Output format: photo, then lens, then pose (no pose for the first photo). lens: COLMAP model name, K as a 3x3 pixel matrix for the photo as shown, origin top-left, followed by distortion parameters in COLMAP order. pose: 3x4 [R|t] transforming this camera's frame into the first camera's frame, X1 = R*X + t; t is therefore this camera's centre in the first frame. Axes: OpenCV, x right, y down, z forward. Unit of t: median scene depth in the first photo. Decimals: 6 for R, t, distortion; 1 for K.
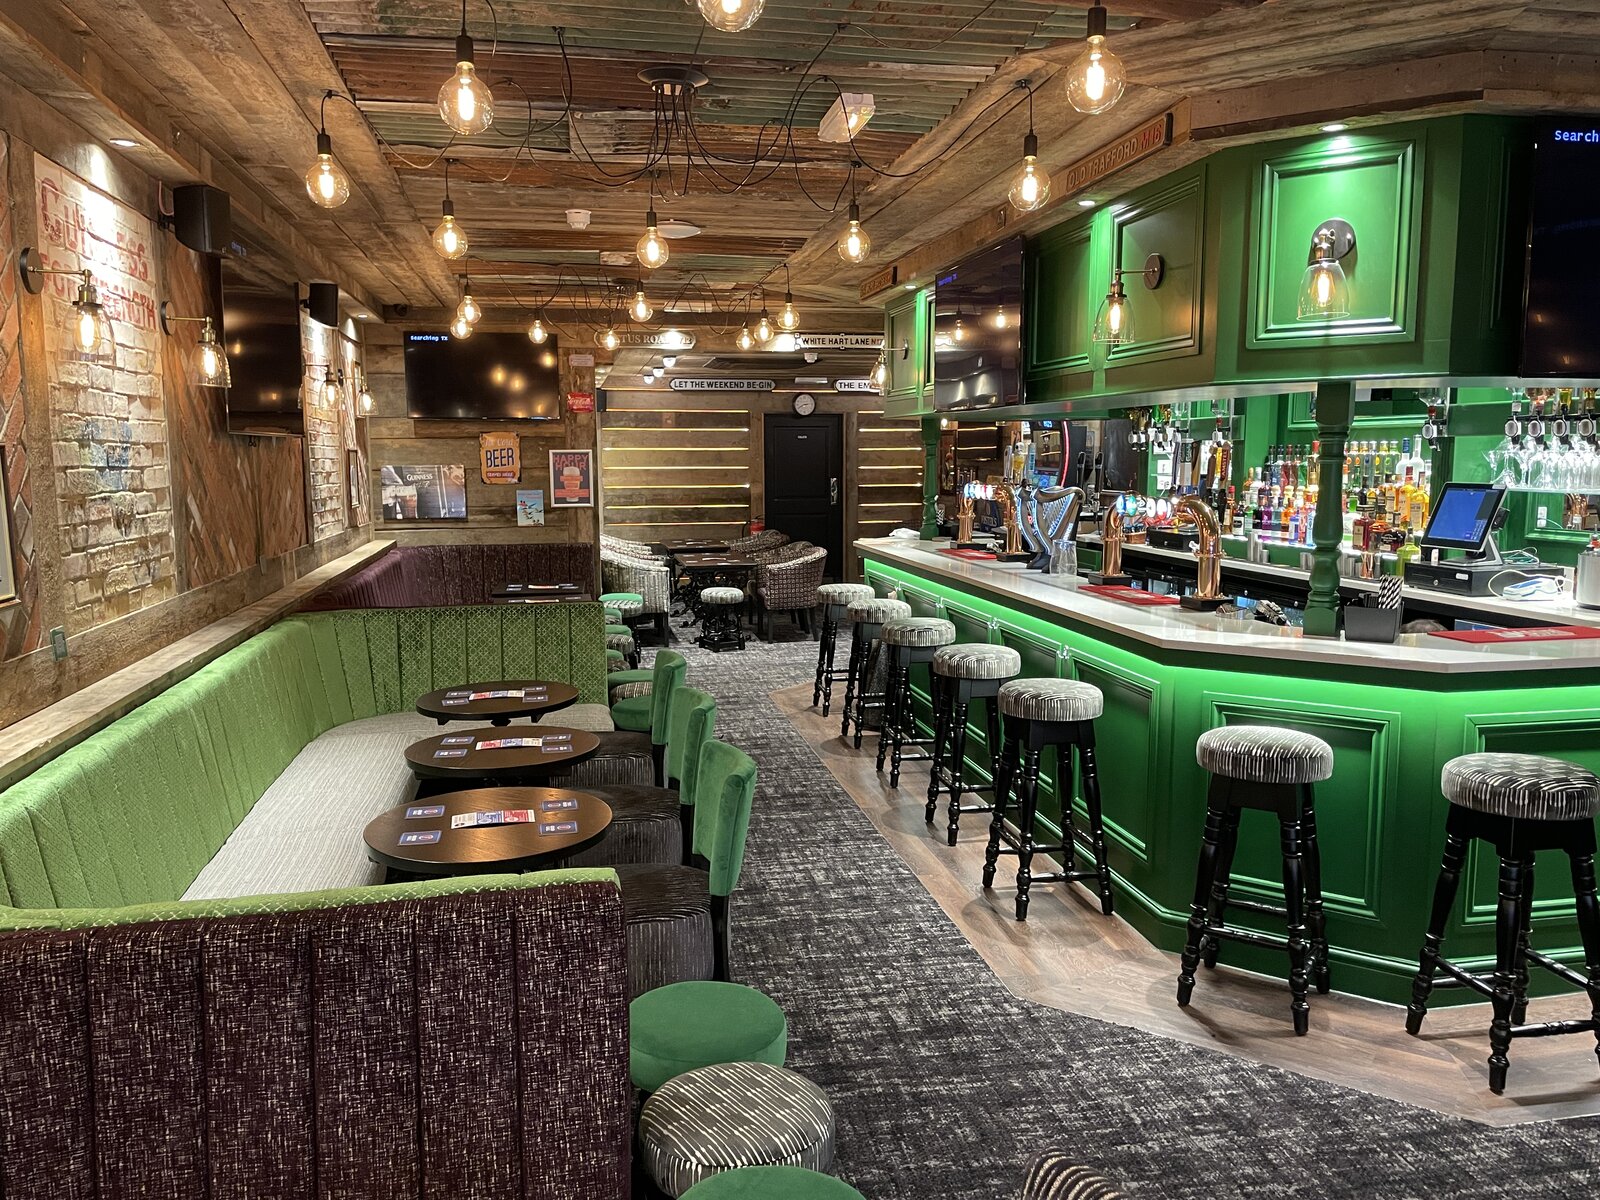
lens RADIAL K [[1231.3, 0, 782.7], [0, 1231.3, 601.5], [0, 0, 1]] dist [0.089567, -0.113419]
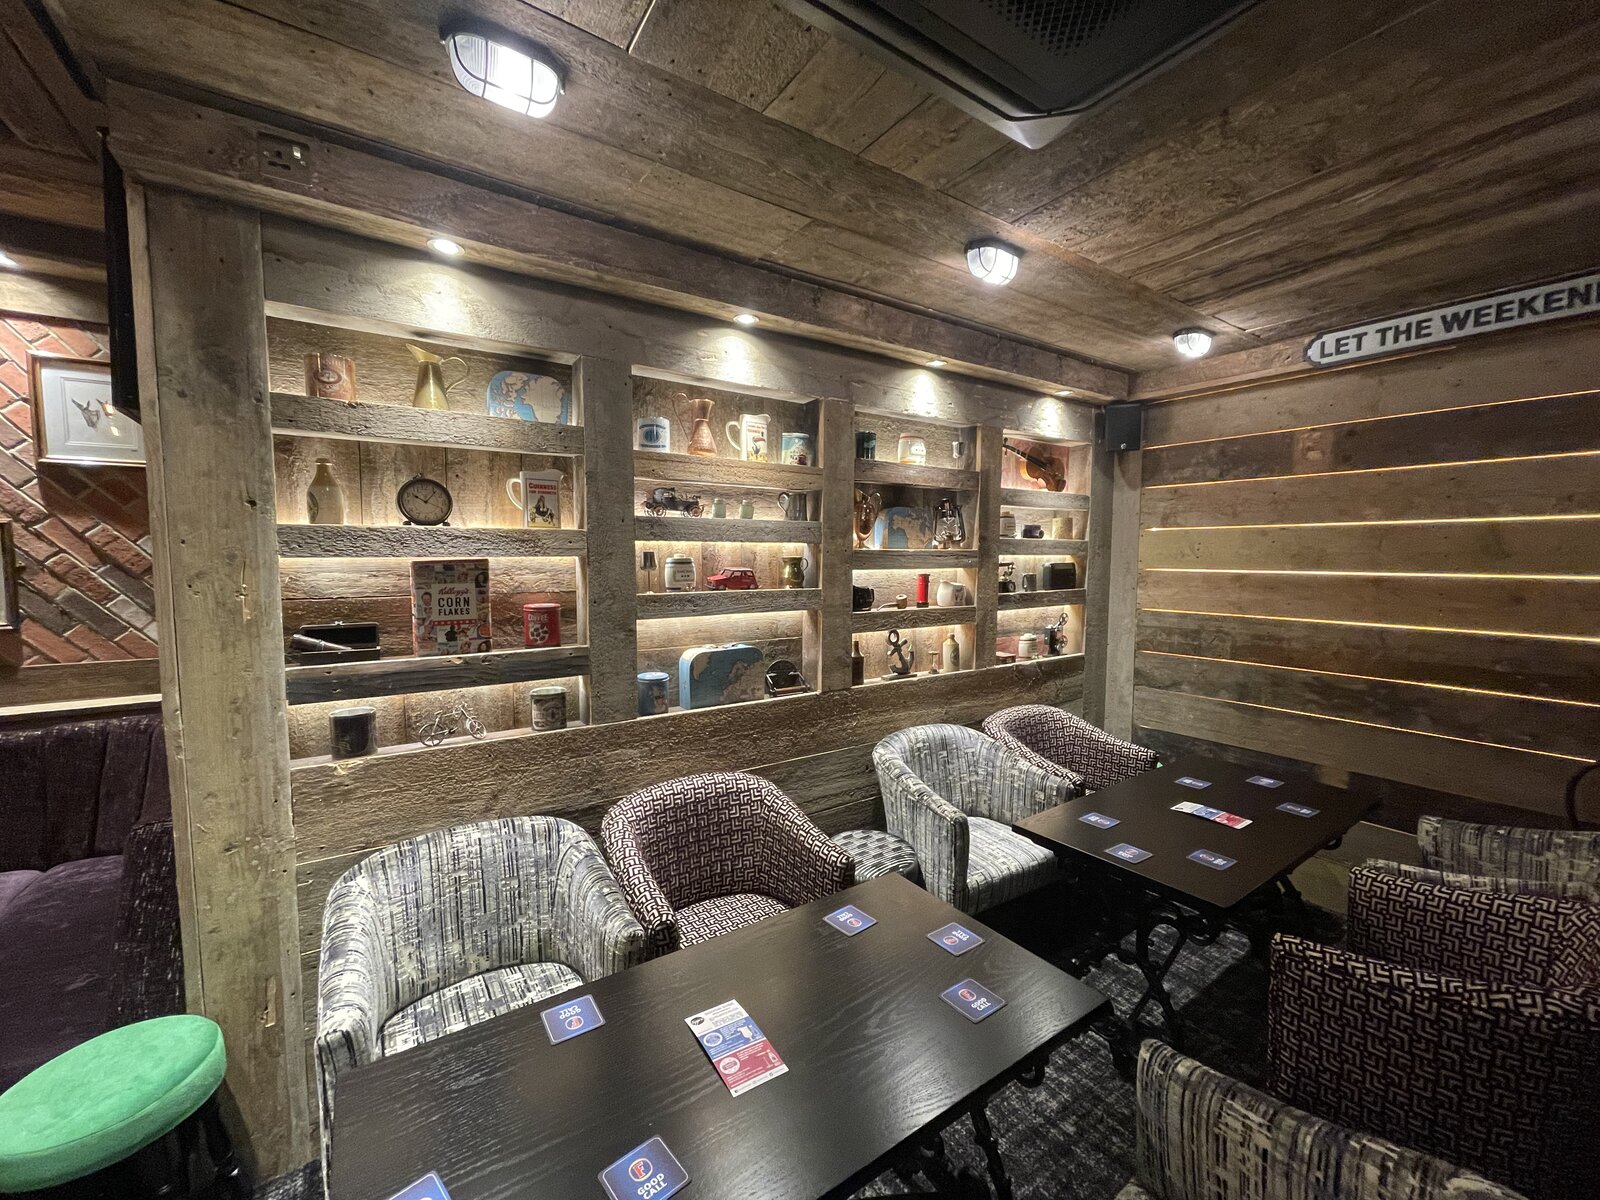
lens RADIAL K [[644.7, 0, 799.2], [0, 644.7, 603.2], [0, 0, 1]] dist [-0.001675, -0.000358]
pose [[0.406098, 0.074452, -0.910792, 0.056541], [-0.115306, 0.992884, 0.029751, -0.160395], [0.906526, 0.092938, 0.411793, 1.434042]]
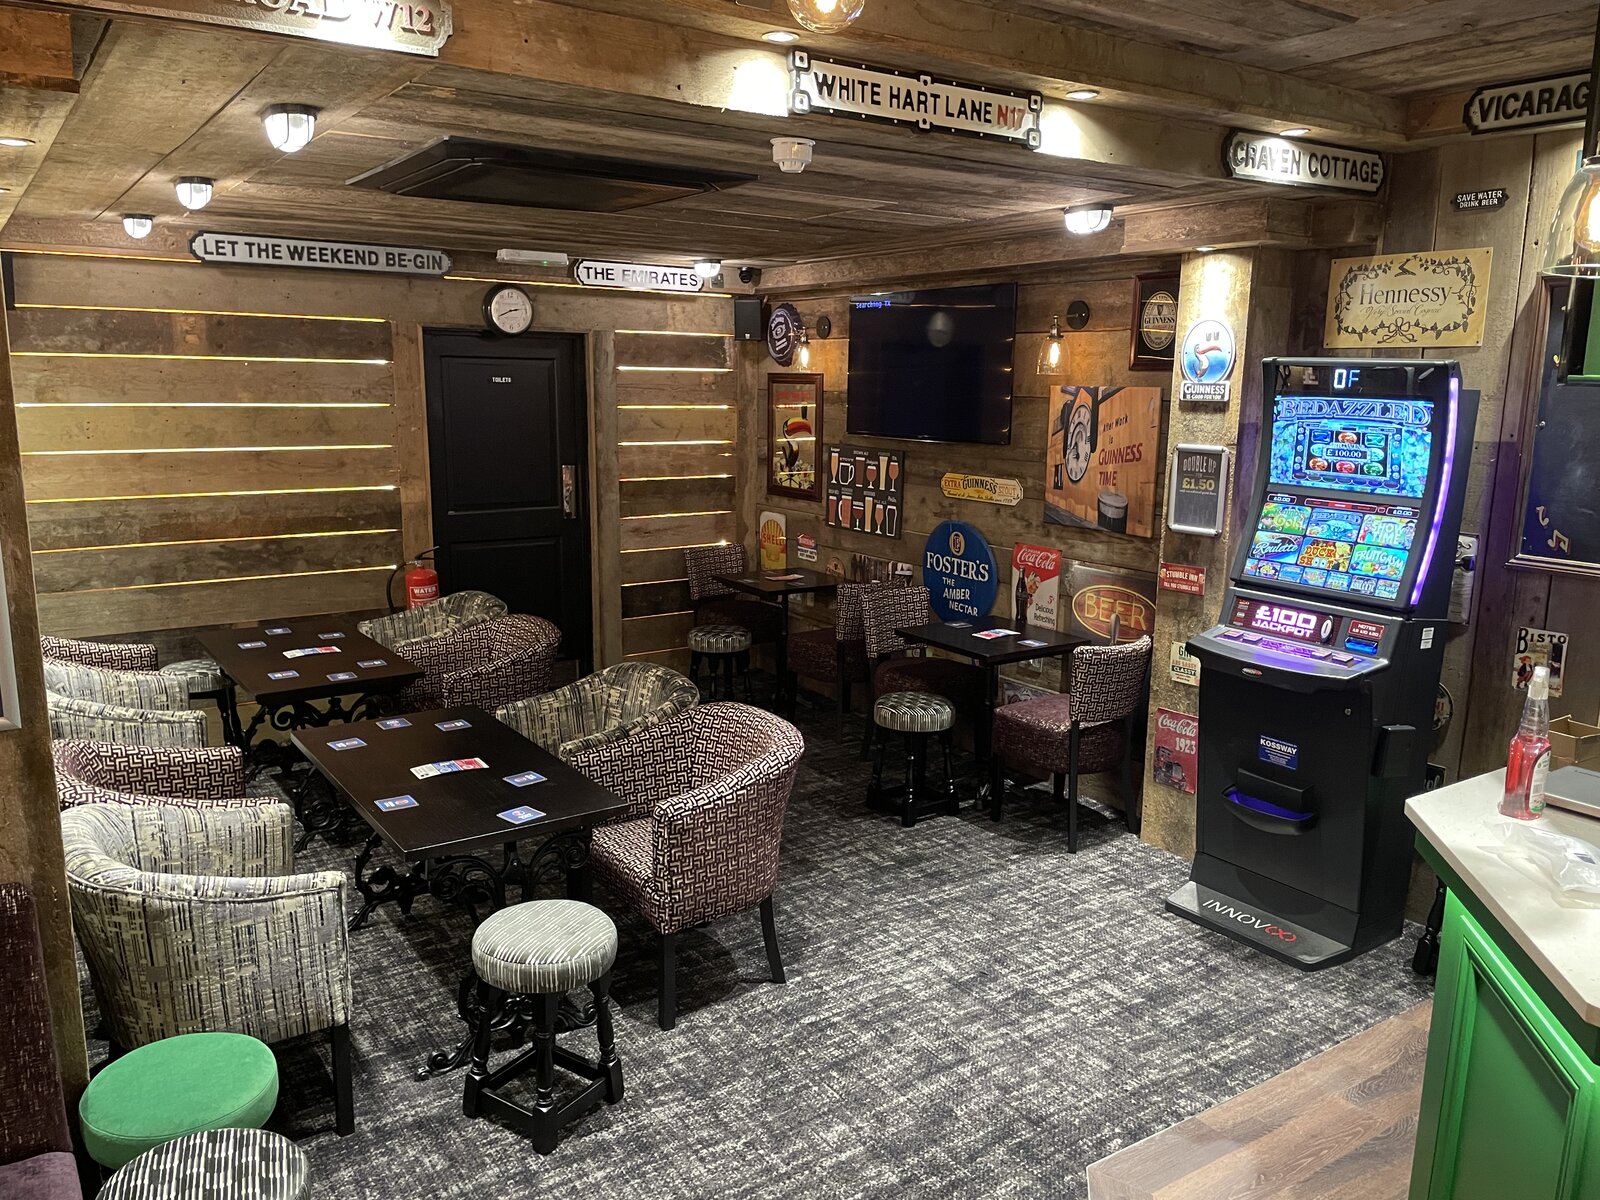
lens RADIAL K [[1231.3, 0, 805.1], [0, 1231.3, 620.5], [0, 0, 1]] dist [0.089567, -0.113419]
pose [[0.909906, -0.064755, 0.409729, -0.153368], [0.033336, 0.995961, 0.083373, -0.147306], [-0.413473, -0.062203, 0.908389, 0.976416]]
